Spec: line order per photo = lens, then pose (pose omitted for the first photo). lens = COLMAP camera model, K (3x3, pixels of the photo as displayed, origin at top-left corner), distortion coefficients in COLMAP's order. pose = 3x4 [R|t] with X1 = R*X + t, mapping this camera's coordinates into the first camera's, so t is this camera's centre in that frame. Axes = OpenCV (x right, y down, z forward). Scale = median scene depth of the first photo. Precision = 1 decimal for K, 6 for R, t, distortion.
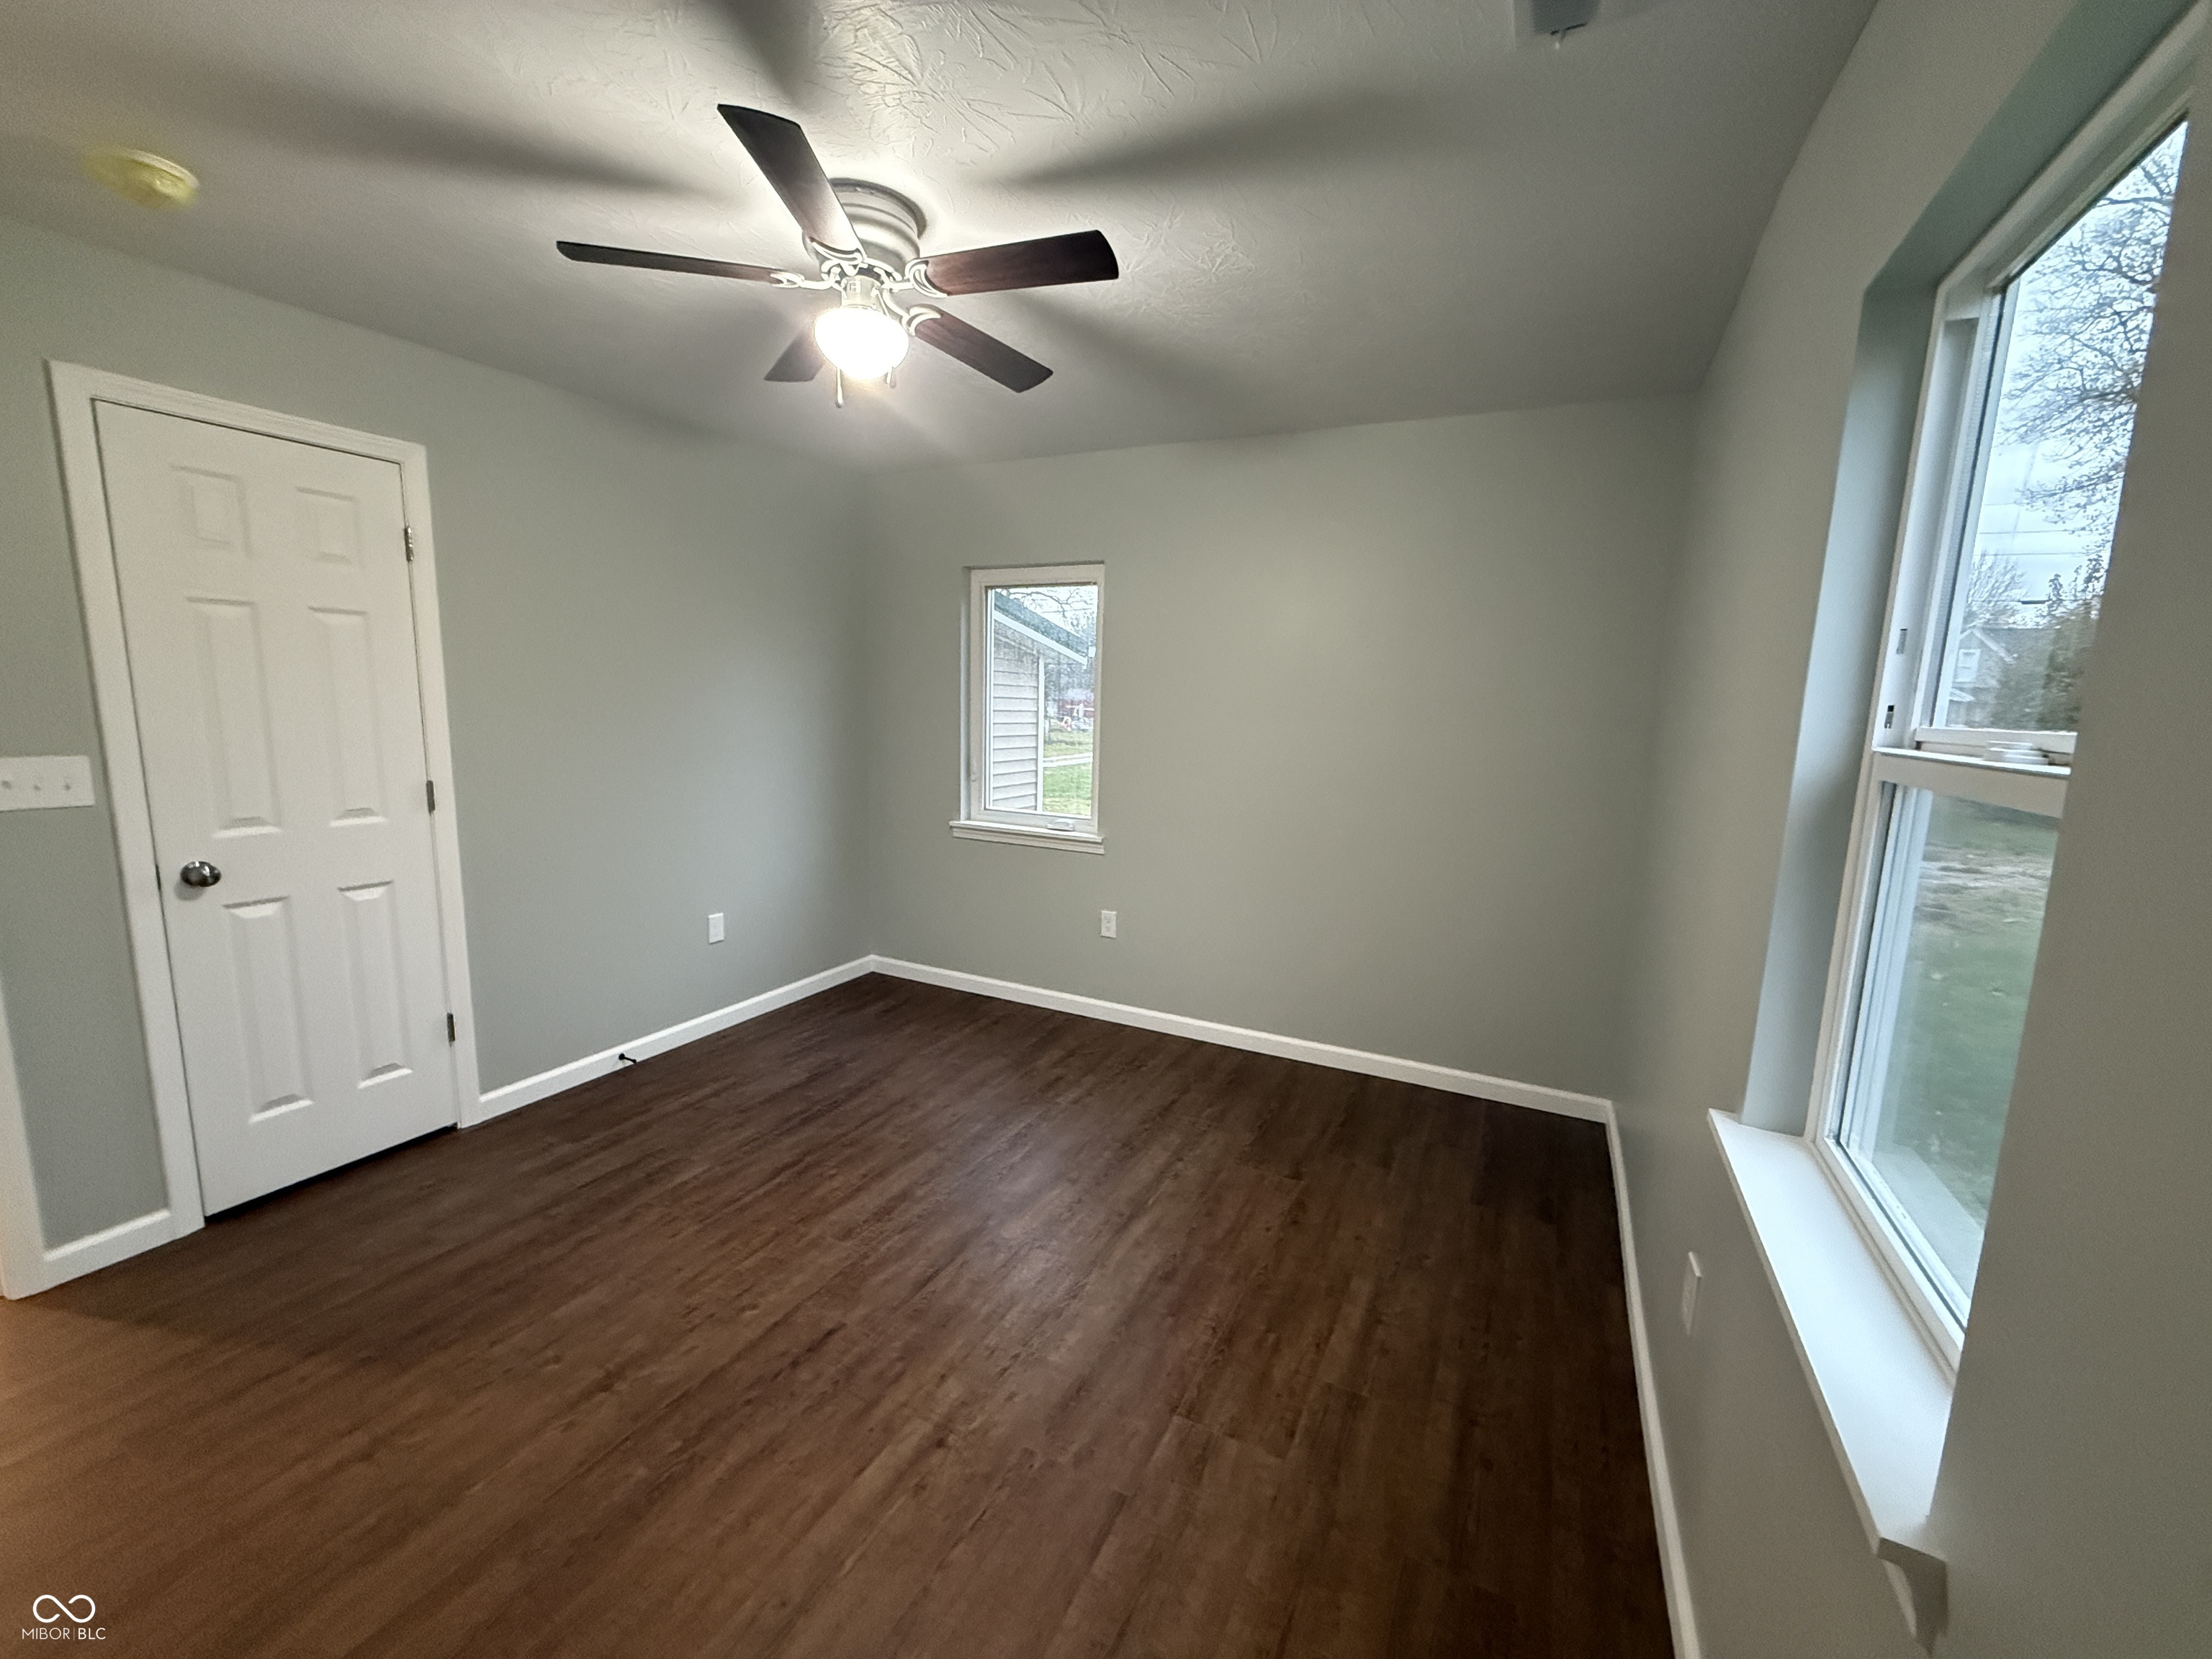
lens RADIAL K [[882.4, 0, 1101.4], [0, 882.4, 830.7], [0, 0, 1]] dist [0.002637, -0.000580]
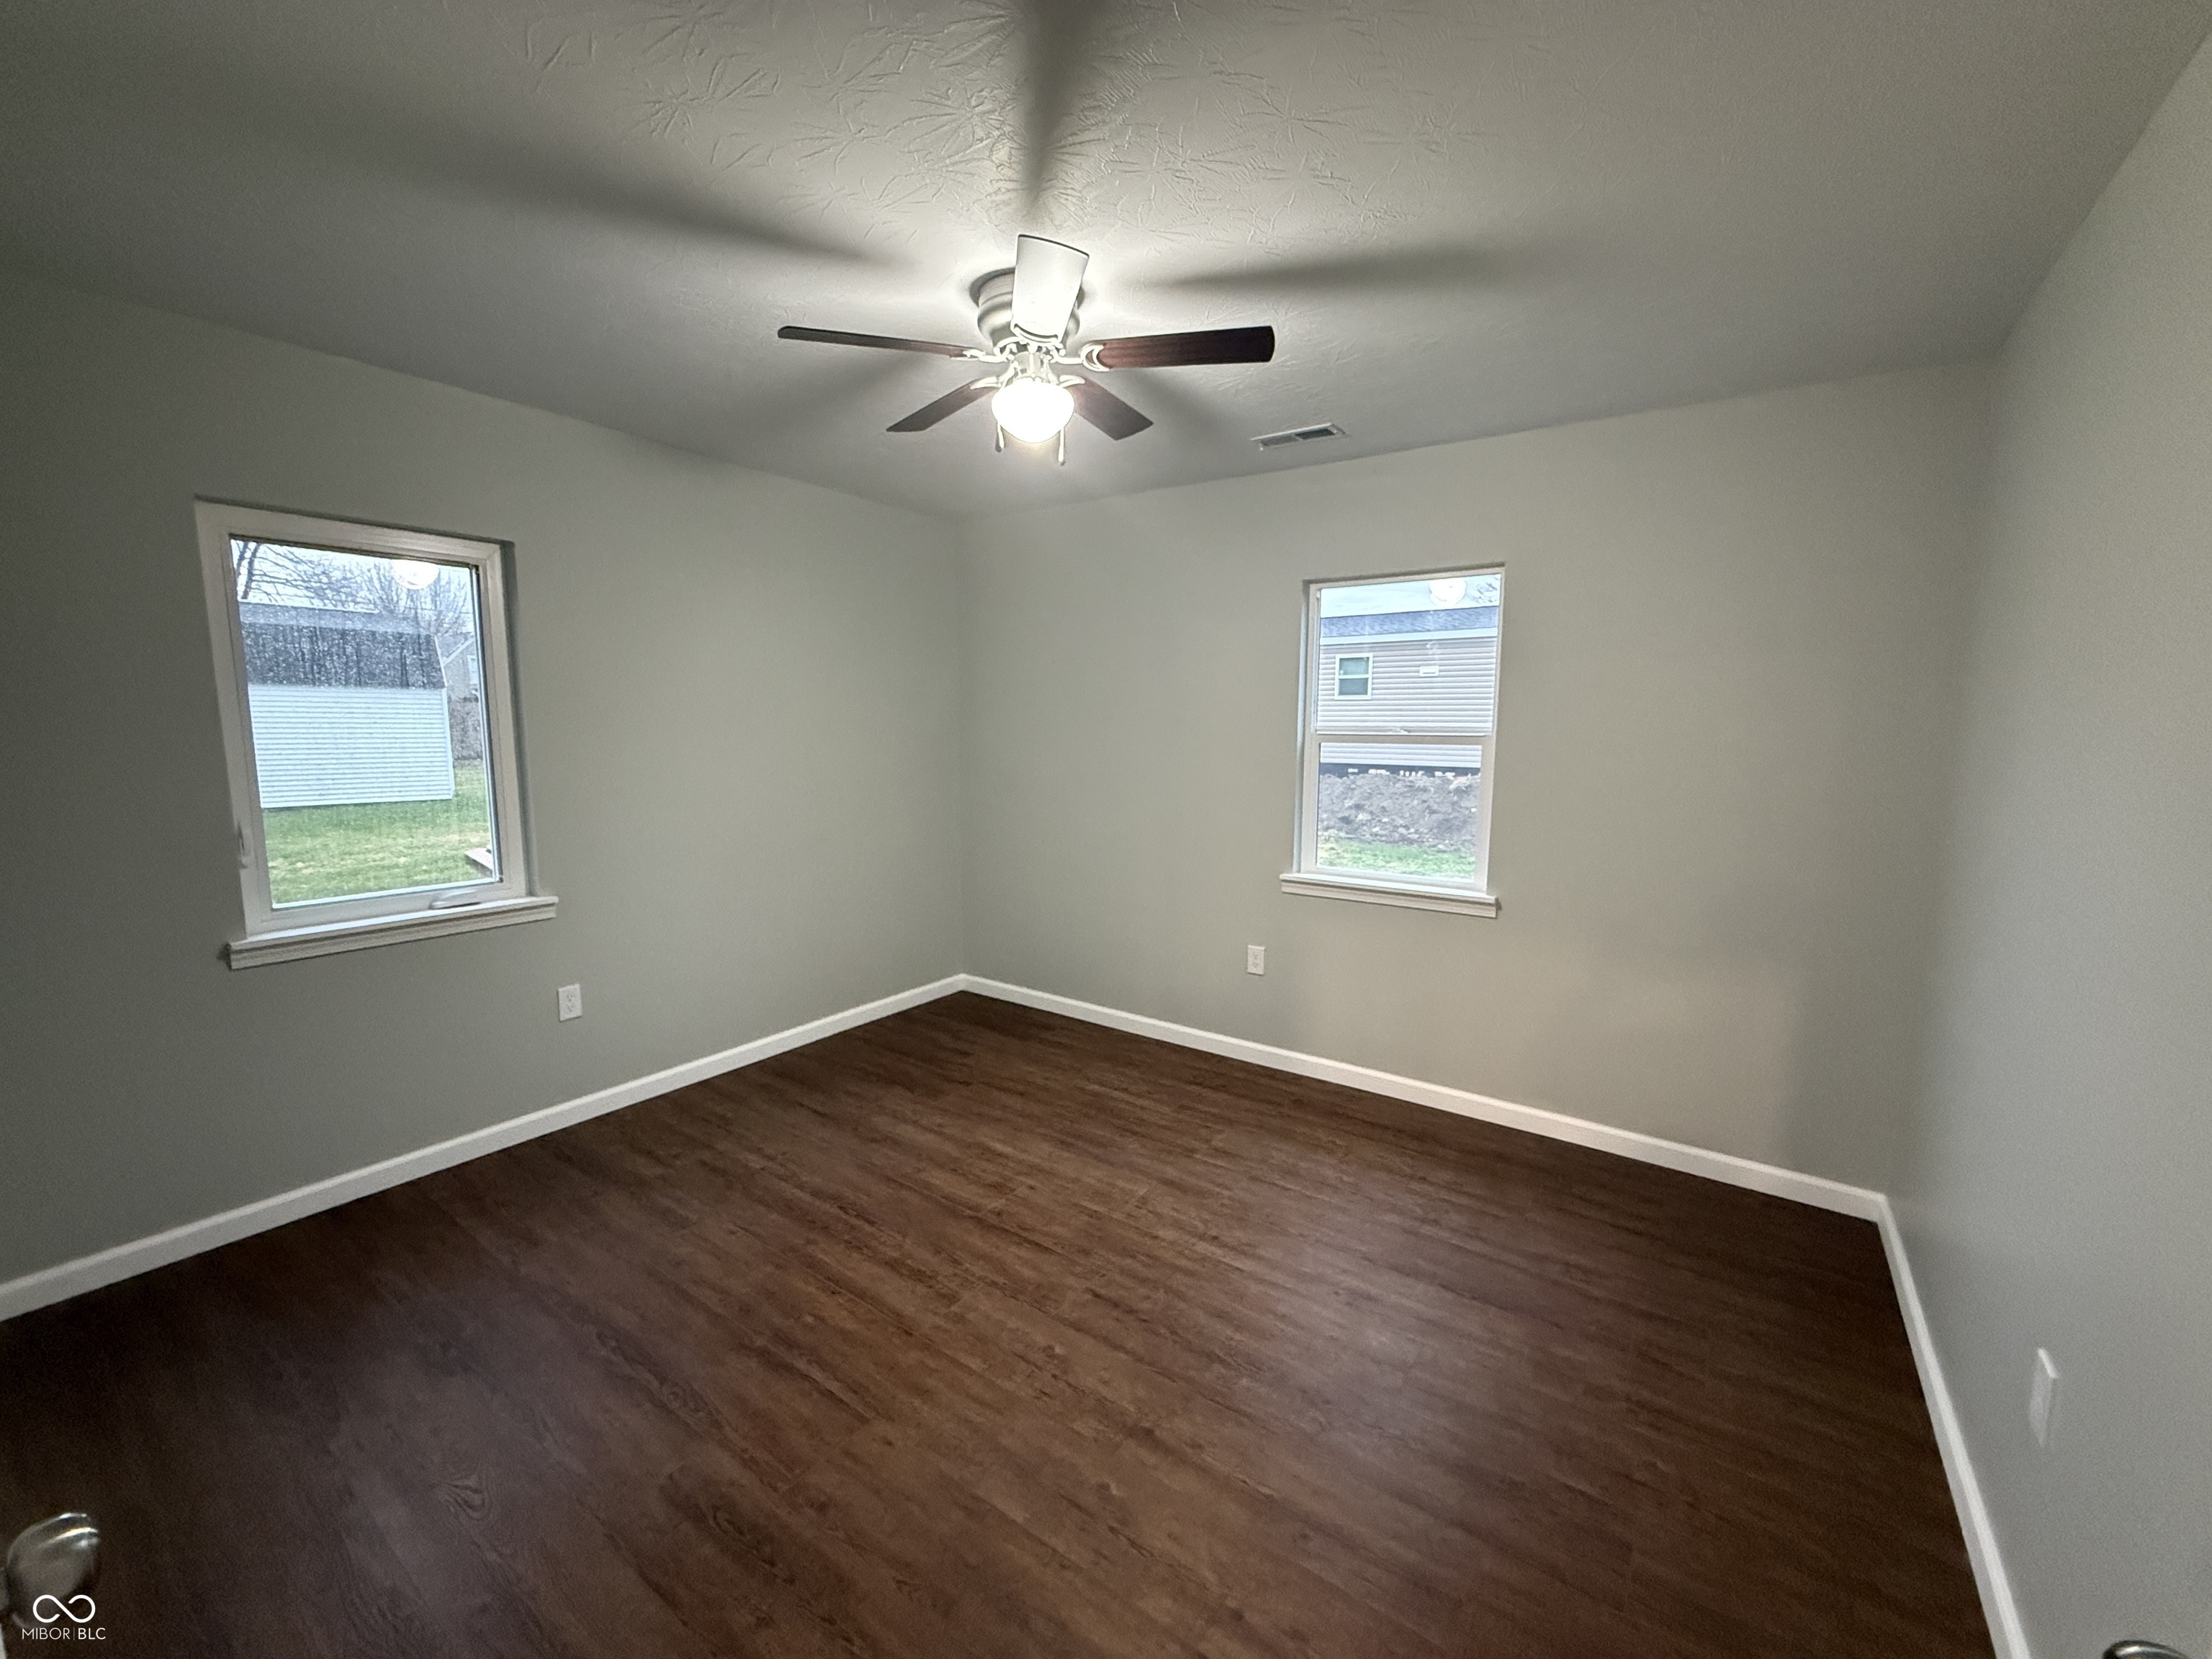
lens RADIAL K [[882.4, 0, 1104.7], [0, 882.4, 830.5], [0, 0, 1]] dist [0.002637, -0.000580]
pose [[0.143656, -0.147385, 0.978591, -0.991521], [0.144951, 0.981317, 0.126517, -0.111978], [-0.978955, 0.123672, 0.162335, 0.556685]]
